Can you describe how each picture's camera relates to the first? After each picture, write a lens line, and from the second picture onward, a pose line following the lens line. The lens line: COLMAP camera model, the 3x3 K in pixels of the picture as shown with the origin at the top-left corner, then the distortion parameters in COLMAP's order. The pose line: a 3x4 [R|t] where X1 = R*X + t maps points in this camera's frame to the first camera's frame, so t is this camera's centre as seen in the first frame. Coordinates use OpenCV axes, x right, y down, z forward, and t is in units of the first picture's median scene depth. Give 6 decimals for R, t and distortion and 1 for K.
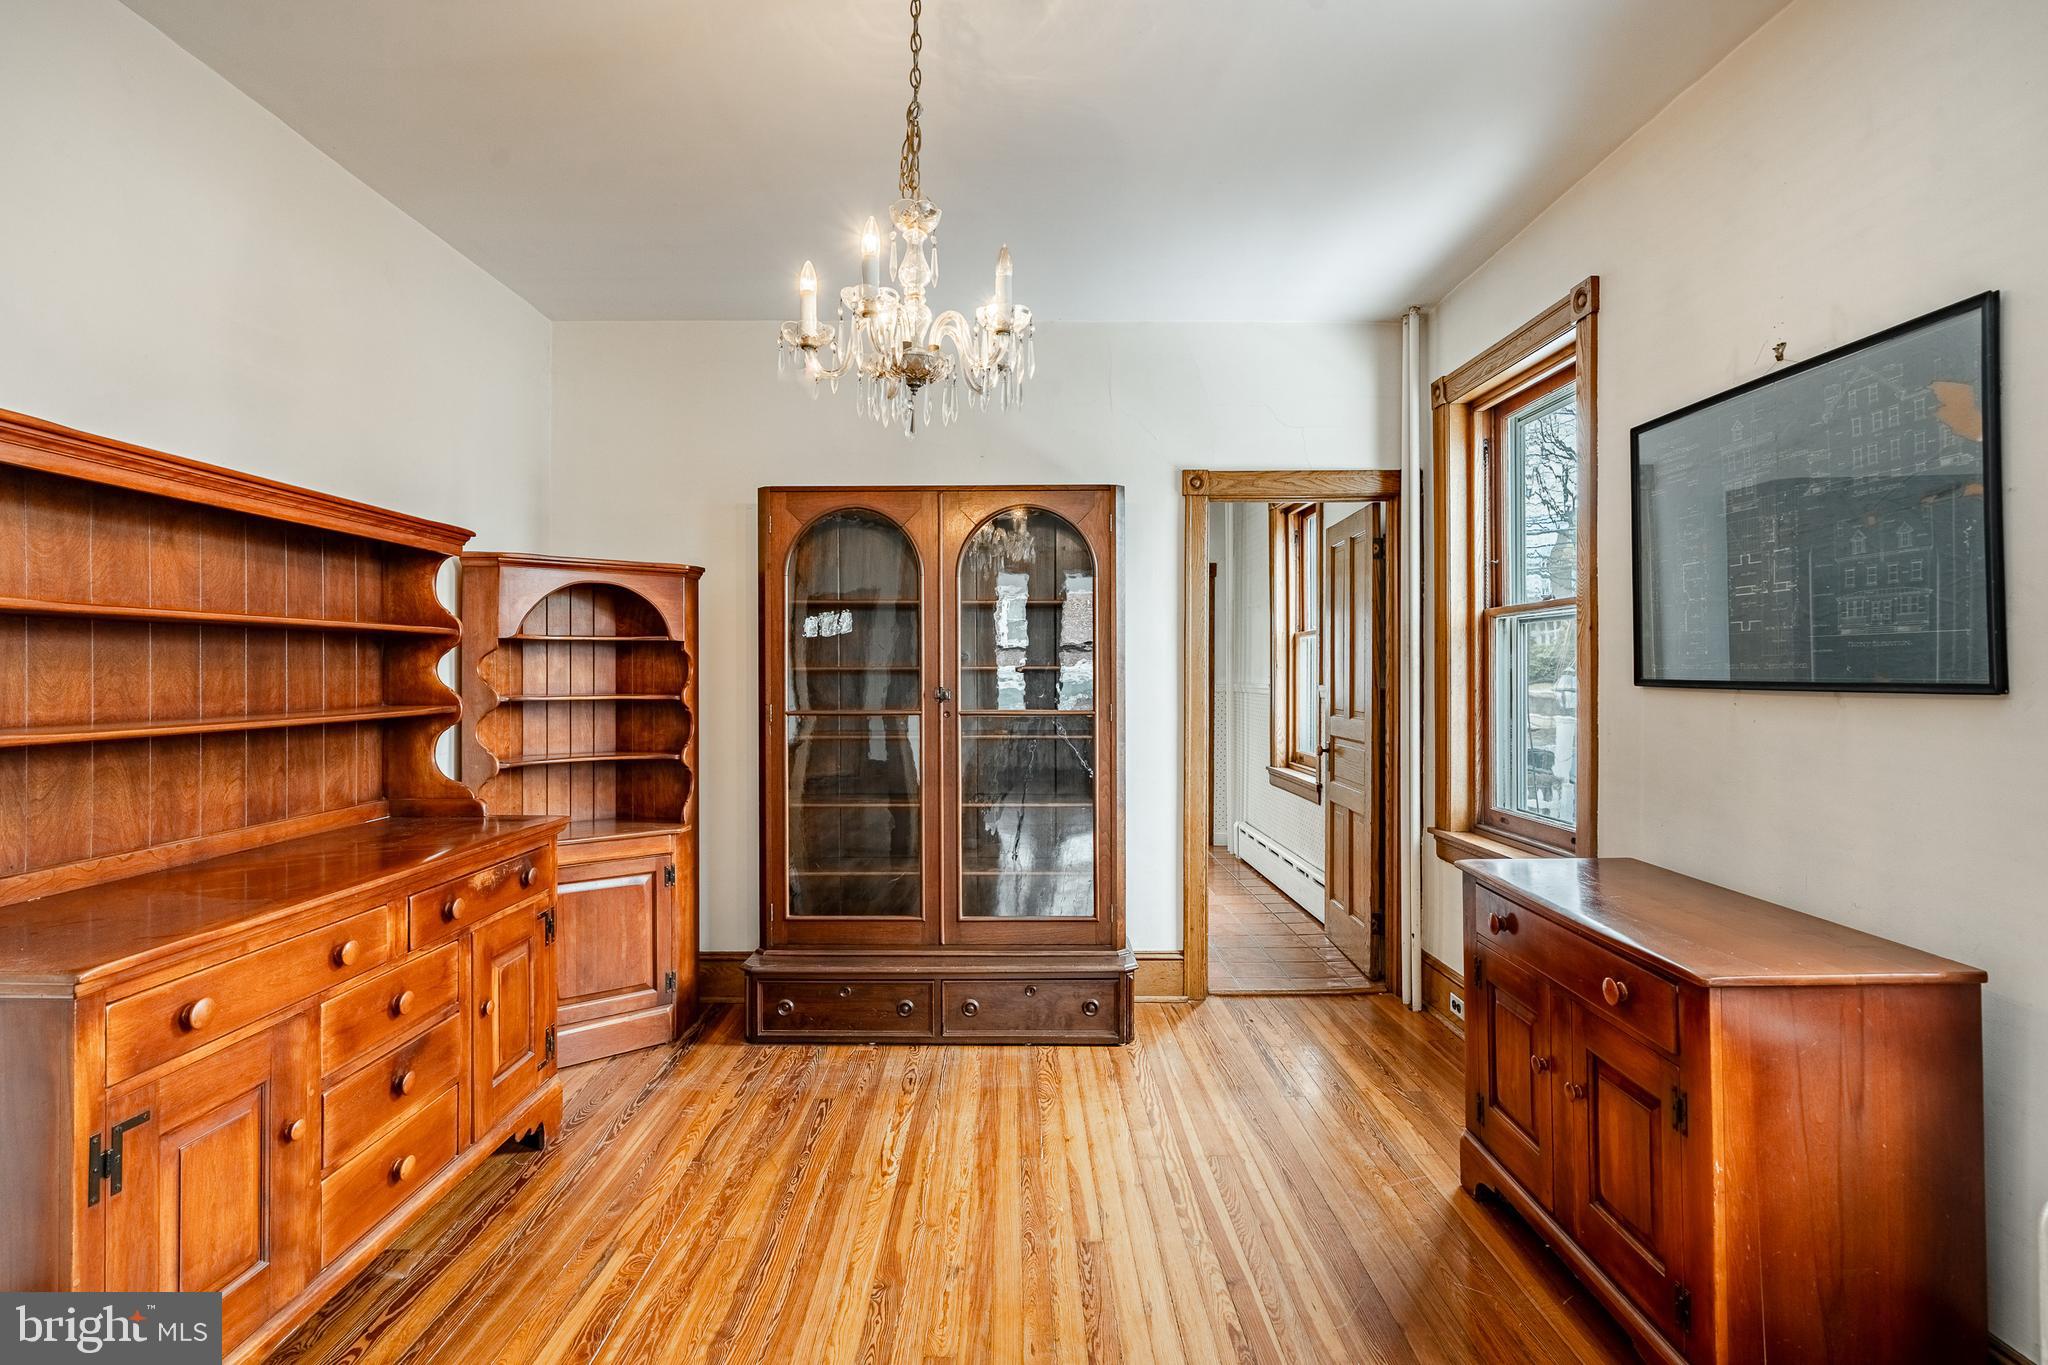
lens RADIAL K [[1027.0, 0, 1042.7], [0, 1027.0, 704.1], [0, 0, 1]] dist [-0.001318, 0.000908]
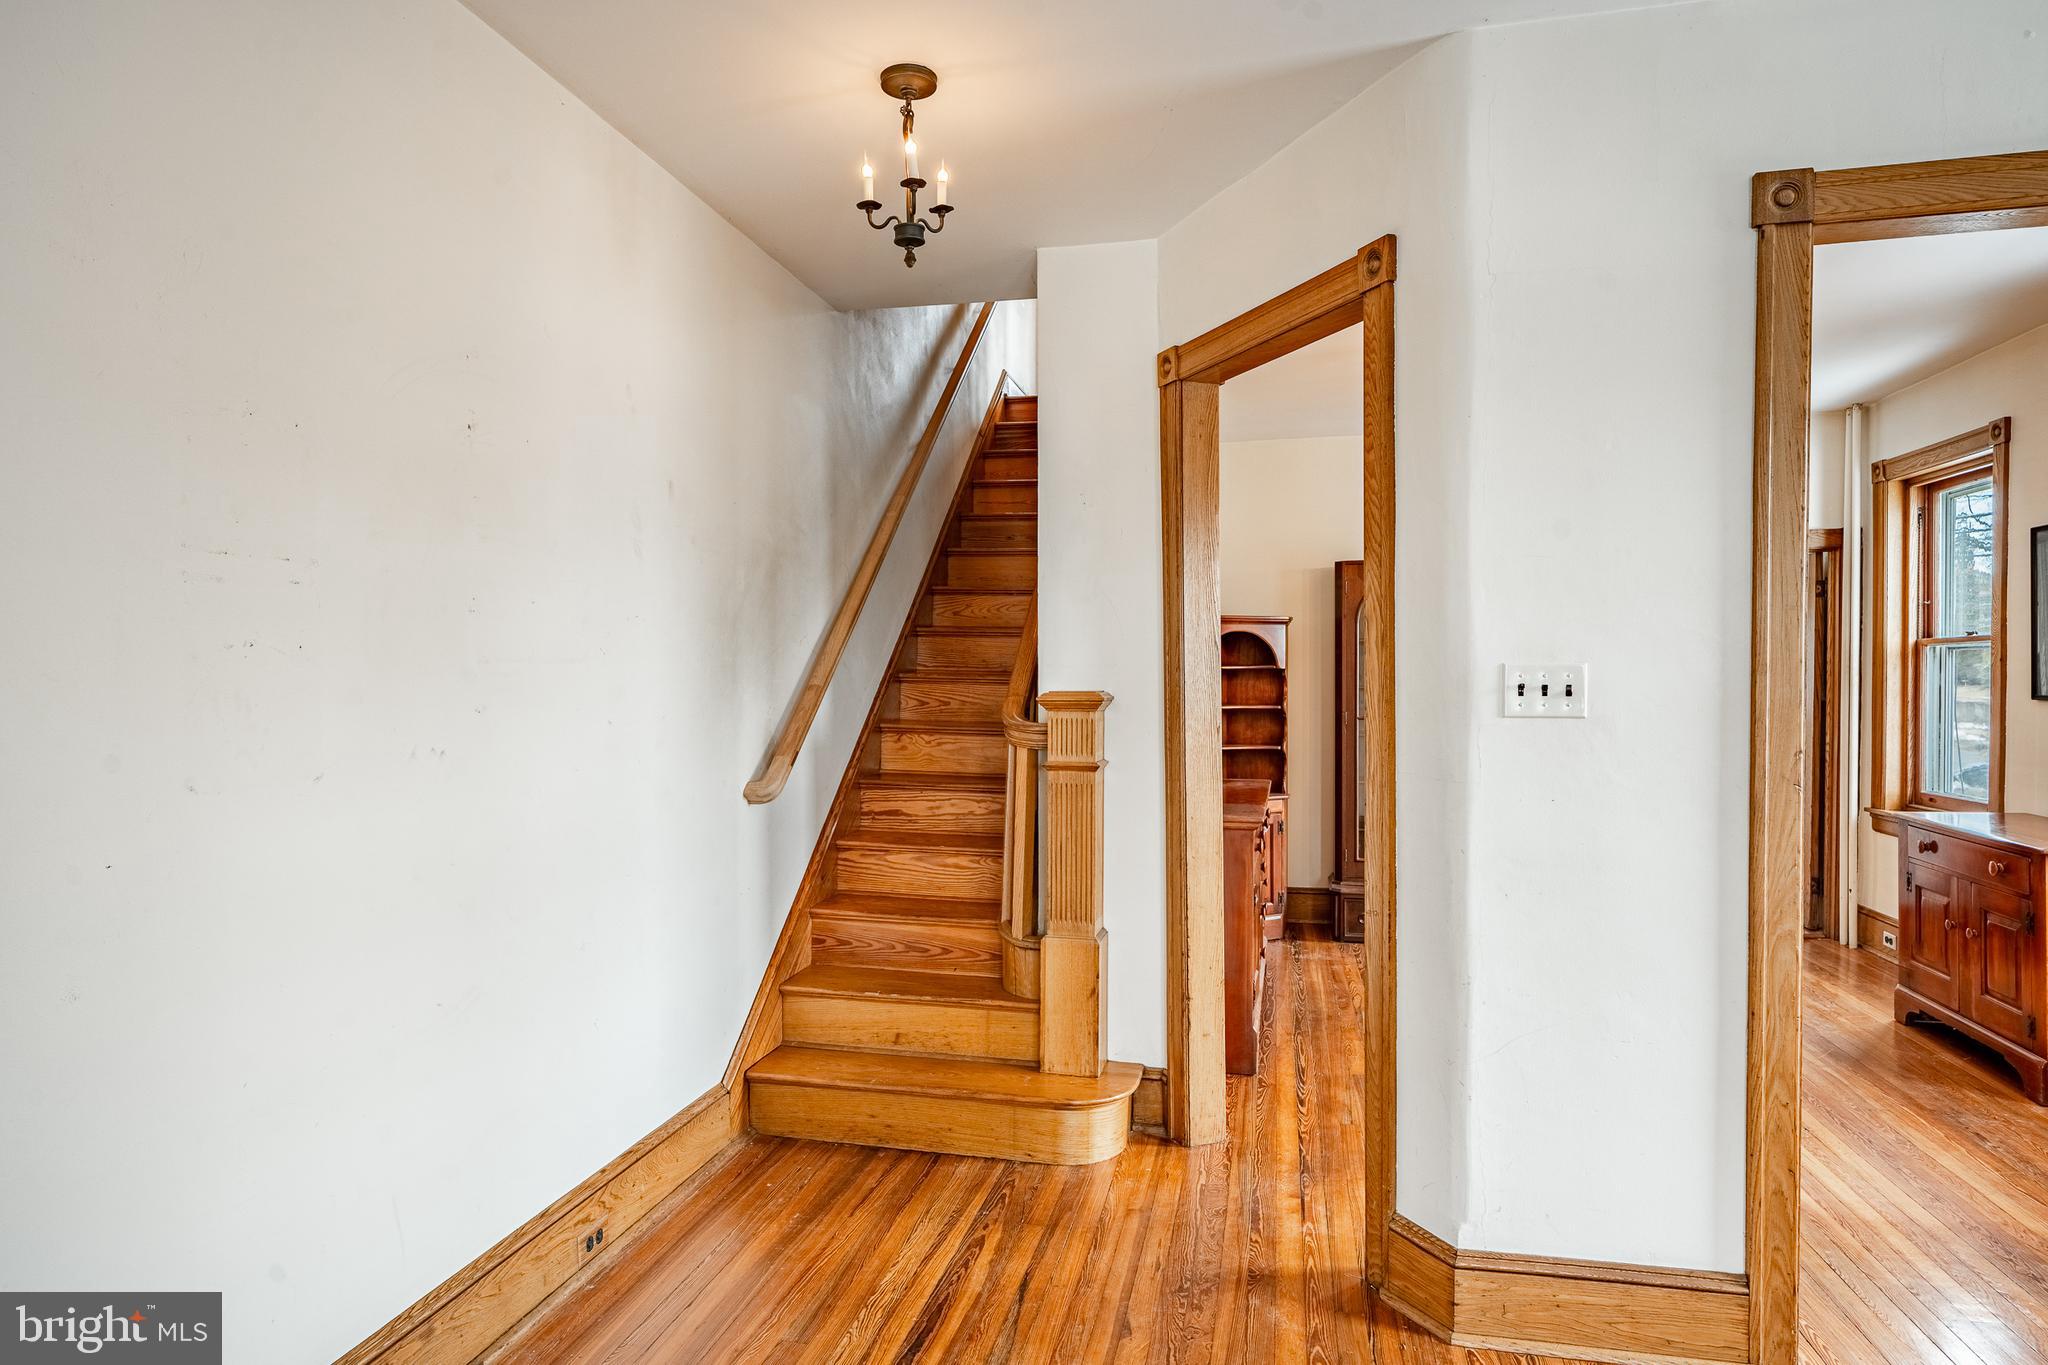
lens RADIAL K [[1176.7, 0, 1024.8], [0, 1176.7, 729.4], [0, 0, 1]] dist [0.001364, -0.000372]
pose [[0.970629, 0.005370, -0.240522, -0.314053], [-0.002208, 0.999908, 0.013415, 0.004250], [0.240571, -0.012490, 0.970551, -0.735951]]
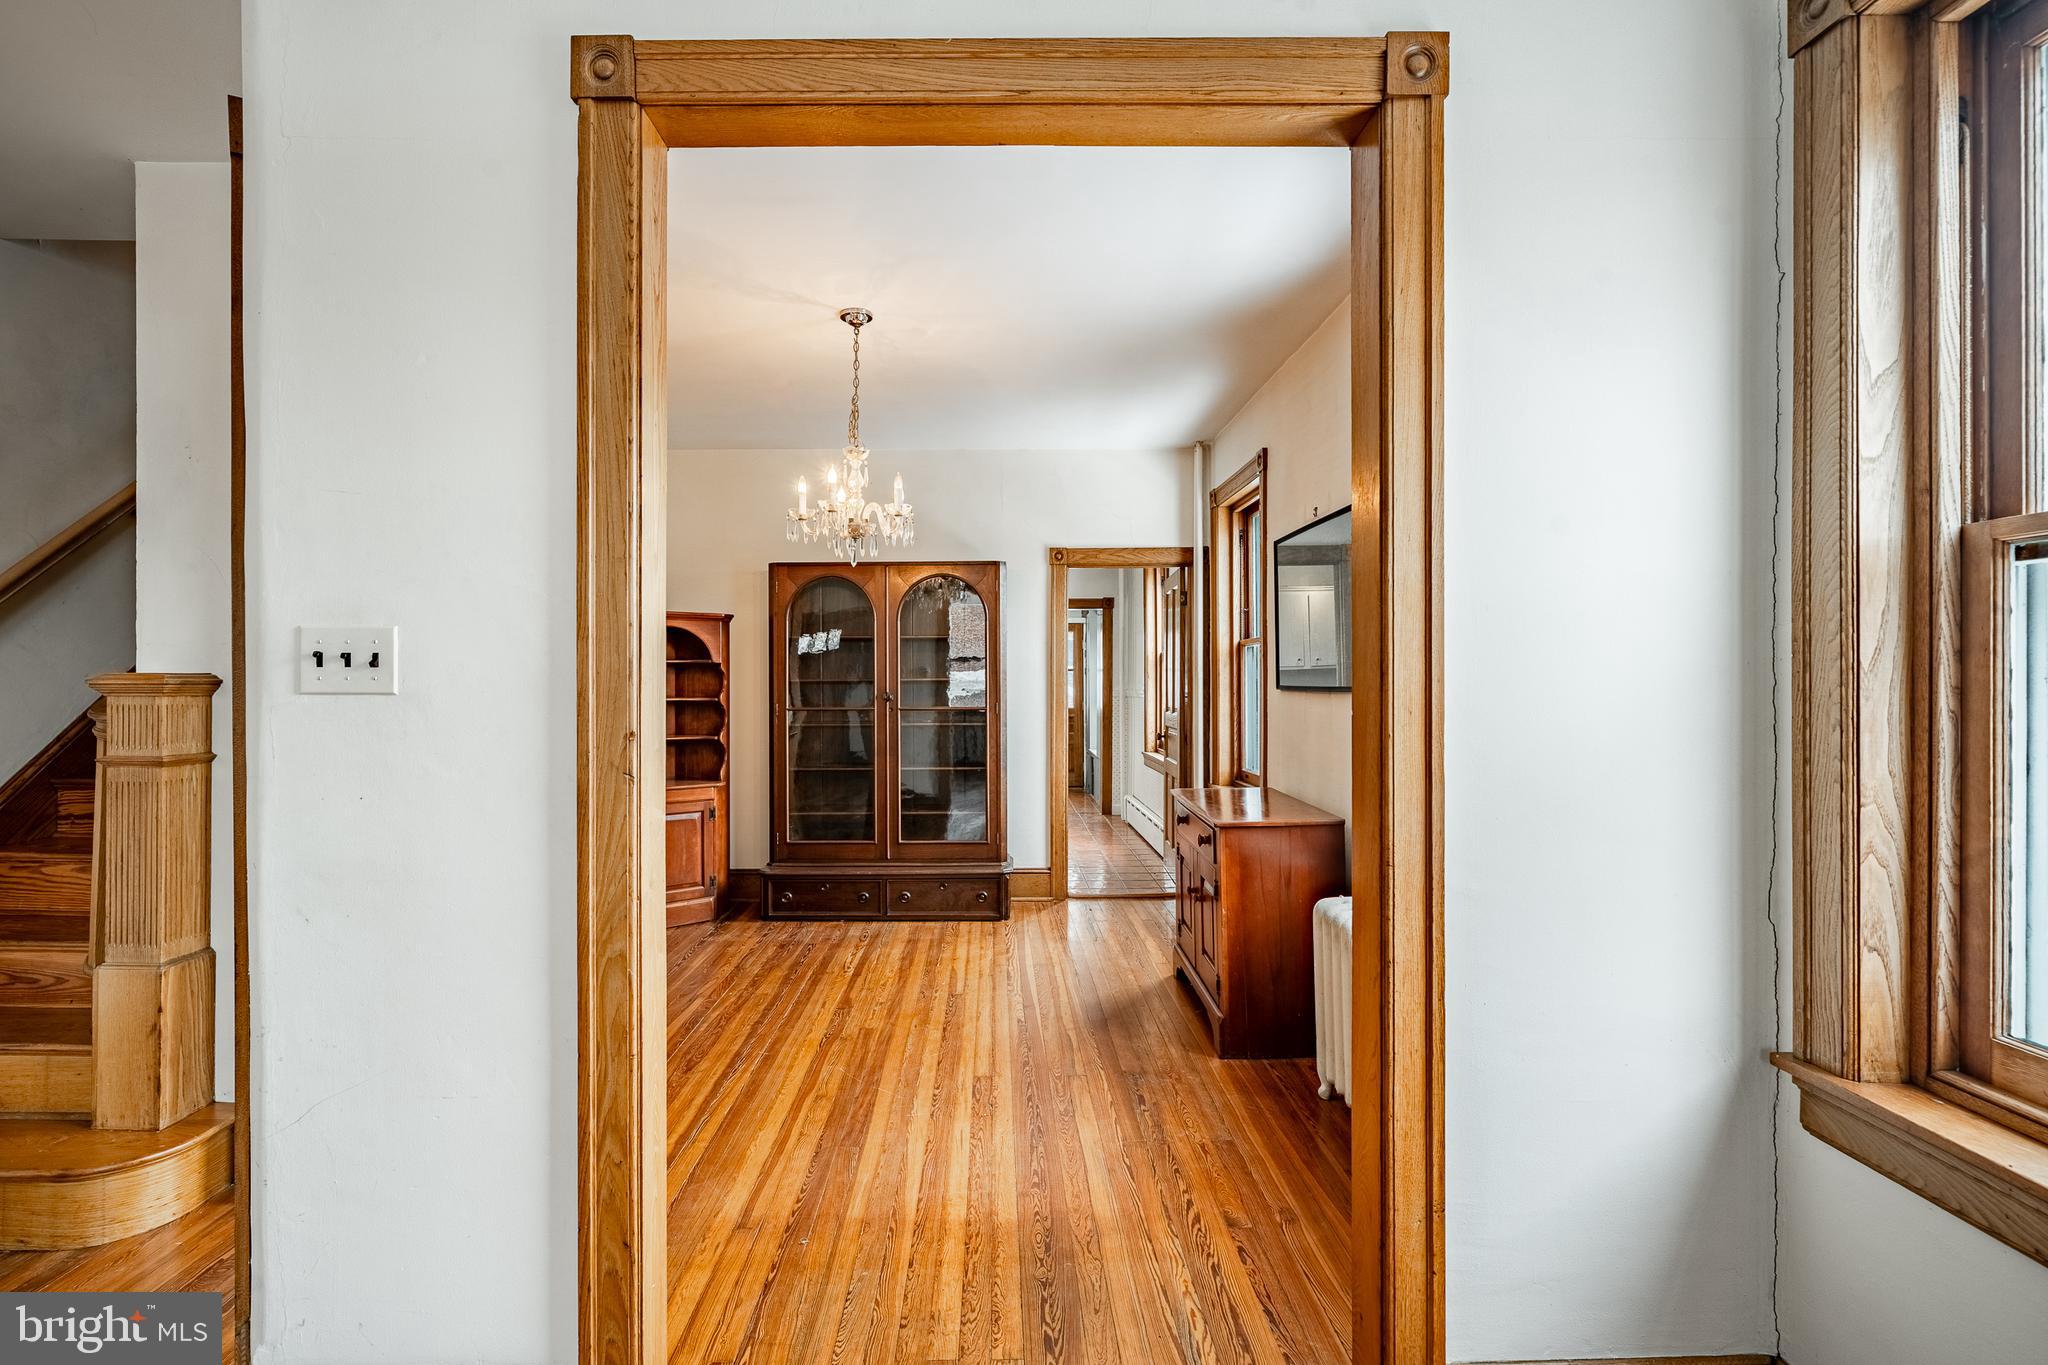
lens RADIAL K [[962.9, 0, 1011.0], [0, 962.9, 705.1], [0, 0, 1]] dist [-0.000394, 0.000110]
pose [[0.999961, -0.001772, -0.008700, 0.101954], [0.001709, 0.999972, -0.007250, 0.014146], [0.008713, 0.007235, 0.999936, -0.455389]]
